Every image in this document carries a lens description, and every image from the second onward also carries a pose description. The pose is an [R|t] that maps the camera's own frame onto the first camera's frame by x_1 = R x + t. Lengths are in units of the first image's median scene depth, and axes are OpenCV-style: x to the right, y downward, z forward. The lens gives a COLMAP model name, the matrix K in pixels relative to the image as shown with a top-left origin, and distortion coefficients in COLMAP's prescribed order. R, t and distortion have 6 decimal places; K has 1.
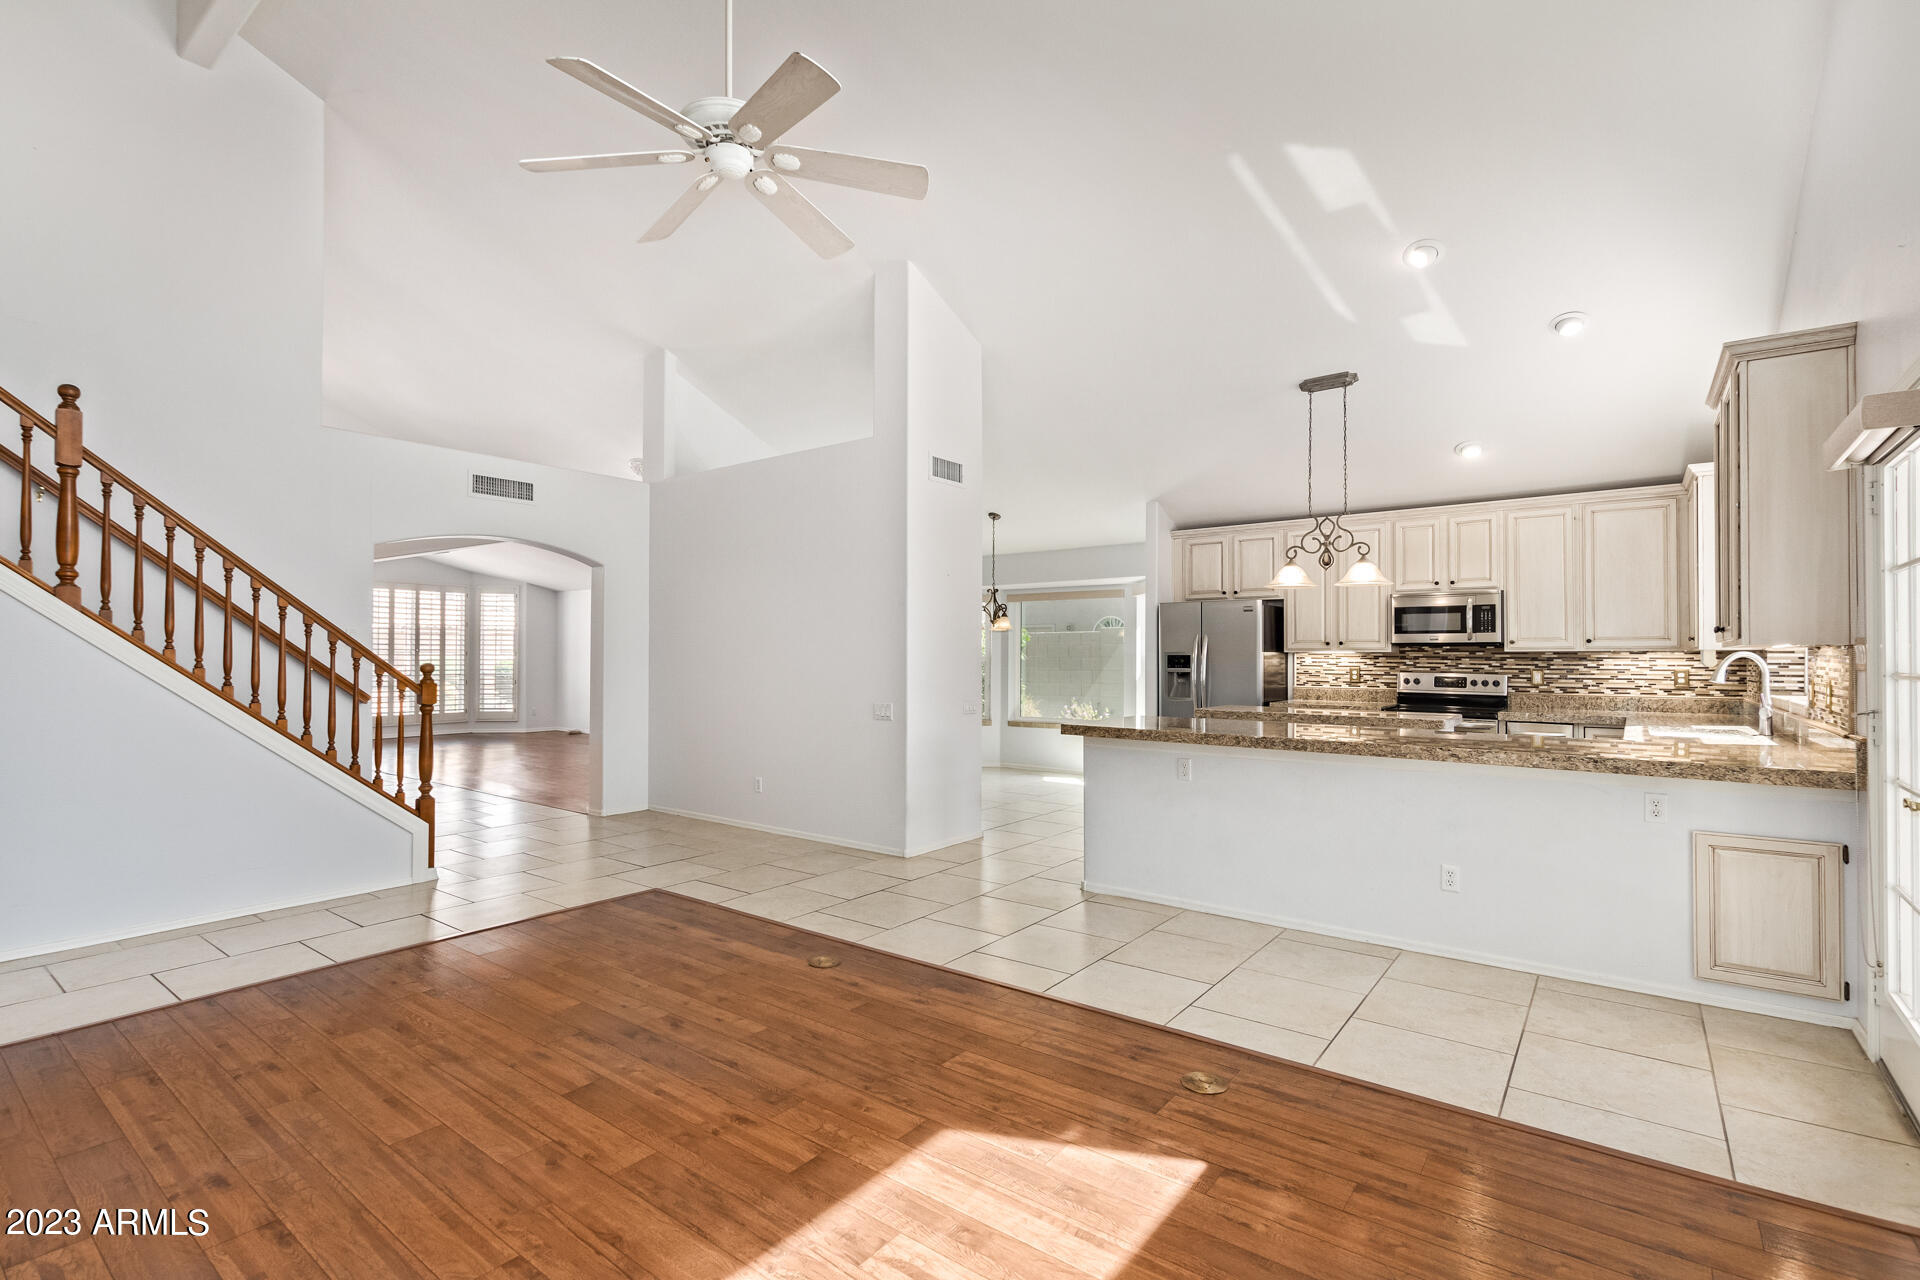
lens RADIAL K [[879.6, 0, 967.7], [0, 879.6, 658.6], [0, 0, 1]] dist [0.005343, -0.002602]
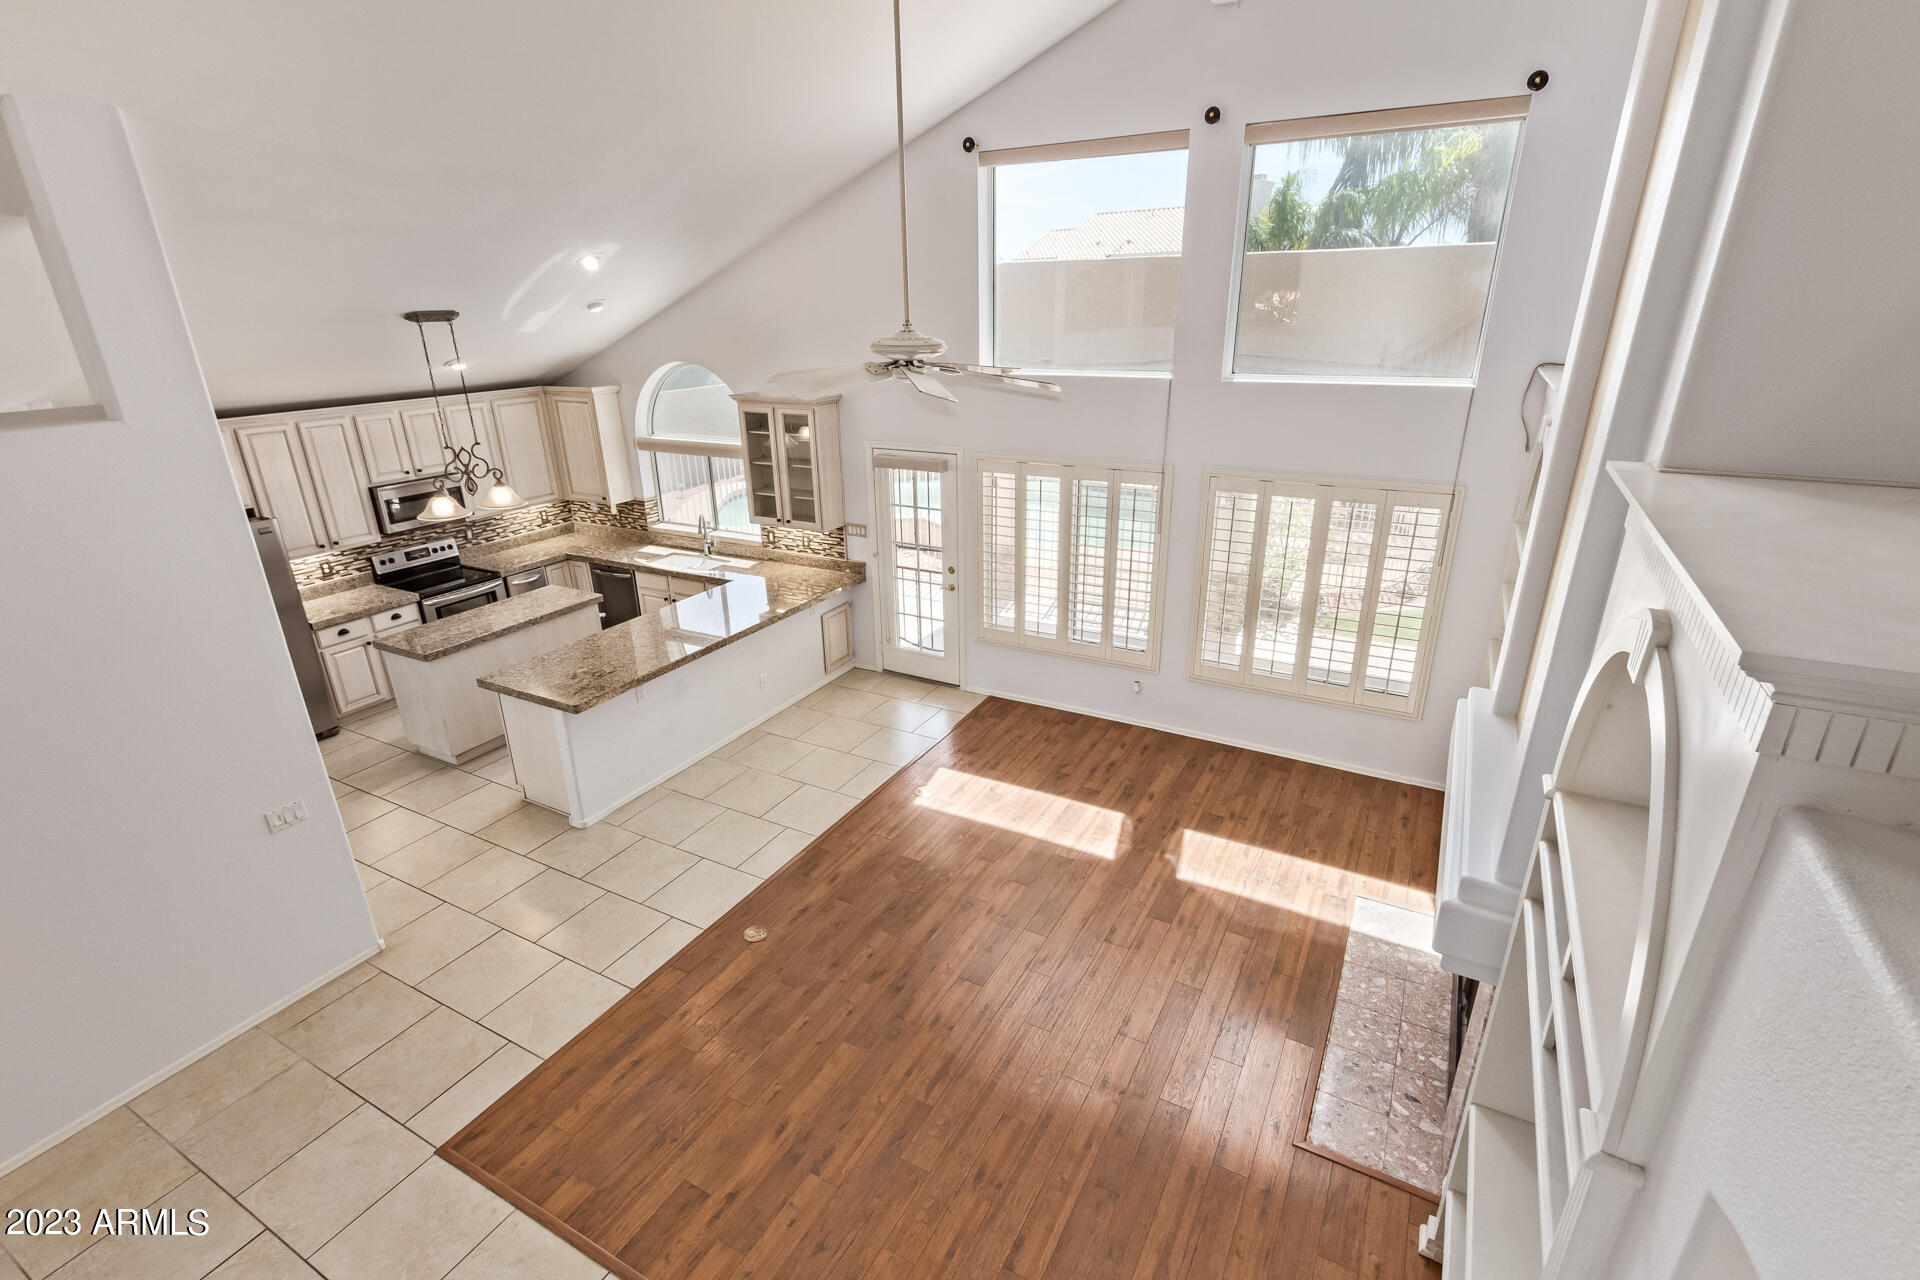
lens RADIAL K [[879.6, 0, 961.7], [0, 879.6, 652.4], [0, 0, 1]] dist [0.005343, -0.002602]
pose [[-0.146292, -0.364043, 0.919821, -0.711371], [0.017691, 0.928714, 0.370375, -0.288091], [-0.989083, 0.070455, -0.129424, 0.488945]]
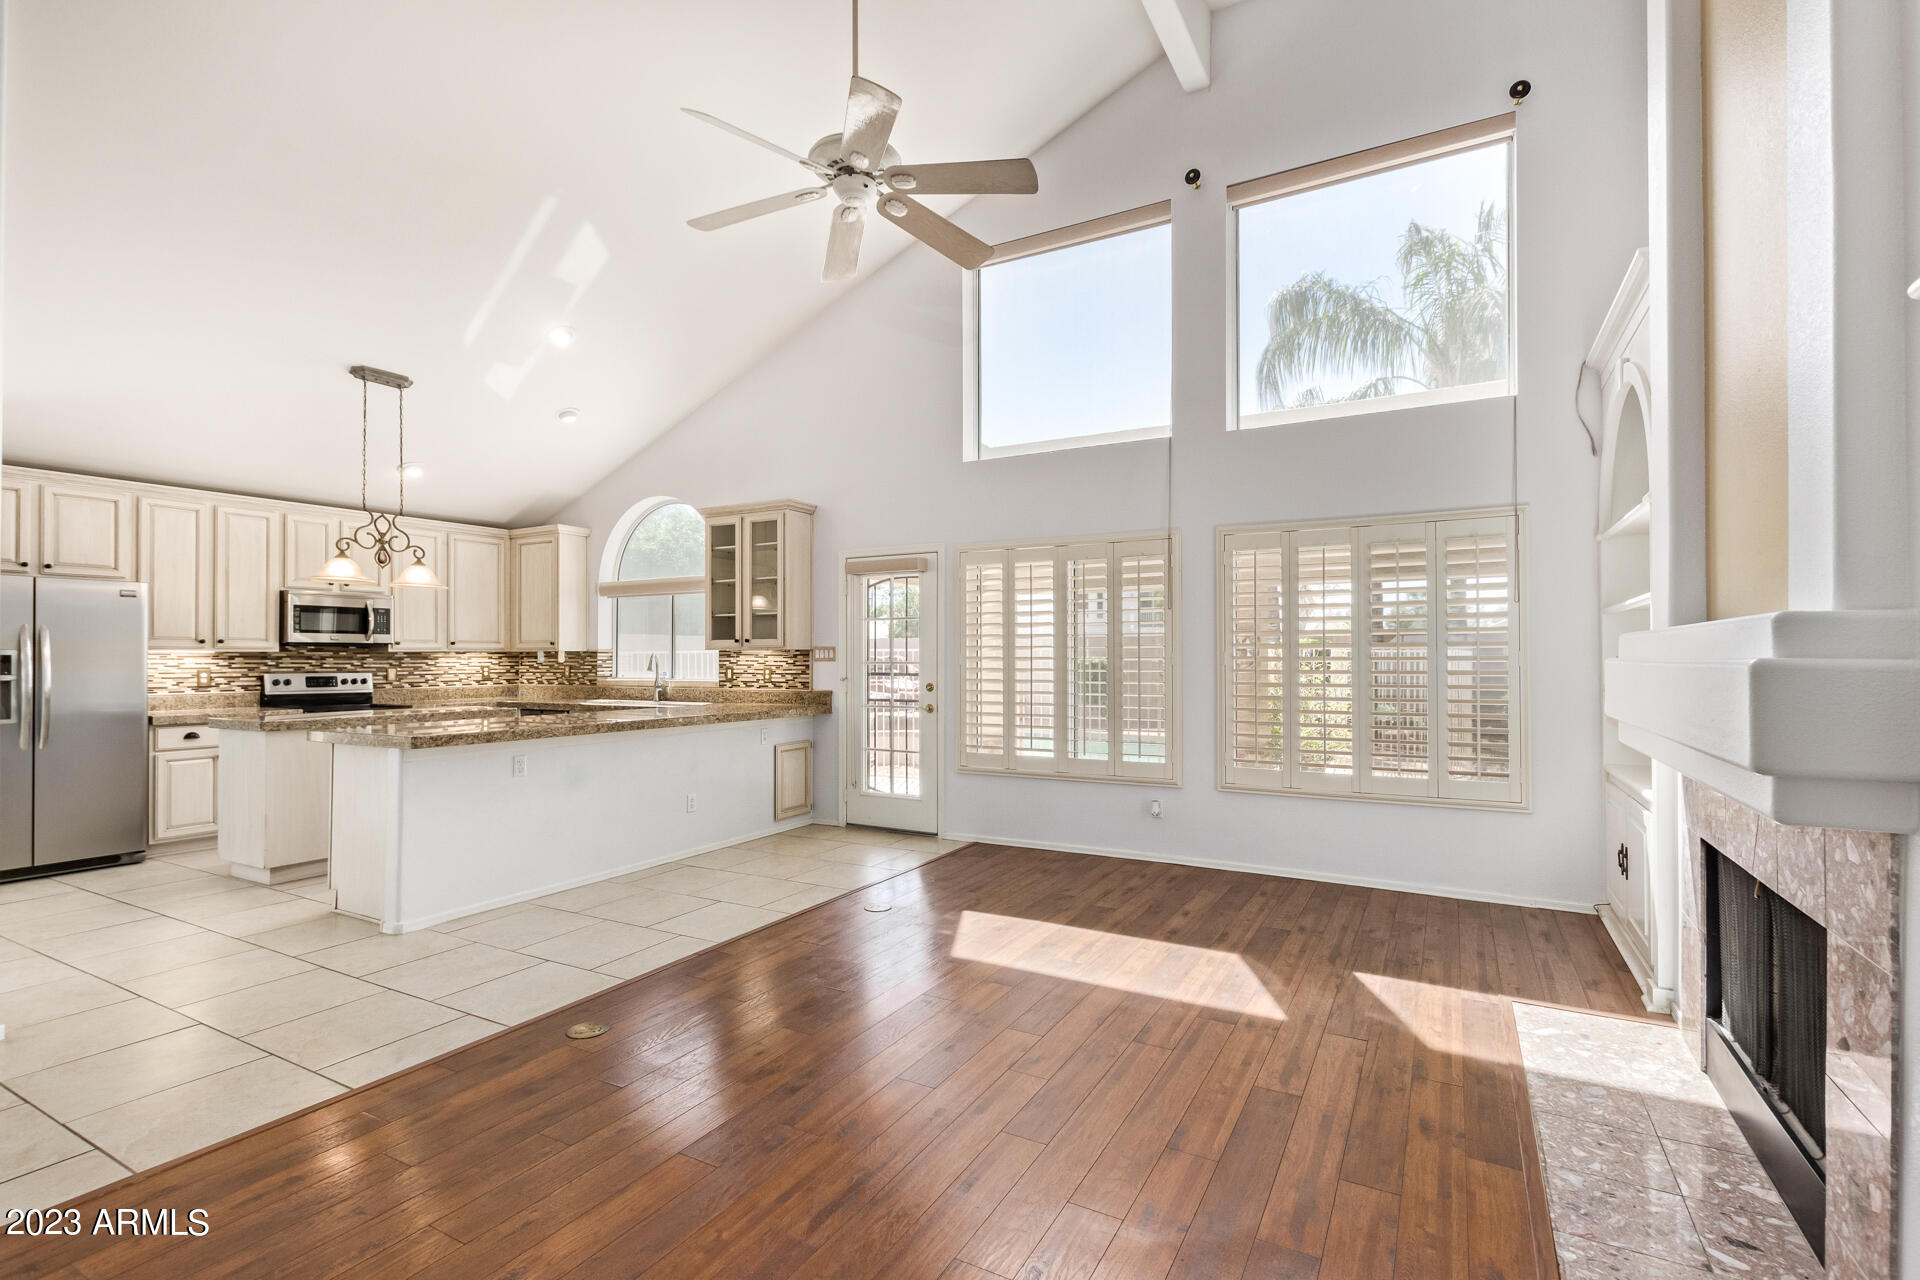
lens RADIAL K [[879.6, 0, 962.4], [0, 879.6, 649.7], [0, 0, 1]] dist [0.005343, -0.002602]
pose [[-0.138261, 0.005638, 0.990380, -0.591306], [0.006290, 0.999969, -0.004814, -0.000505], [-0.990376, 0.005564, -0.138292, 0.445720]]
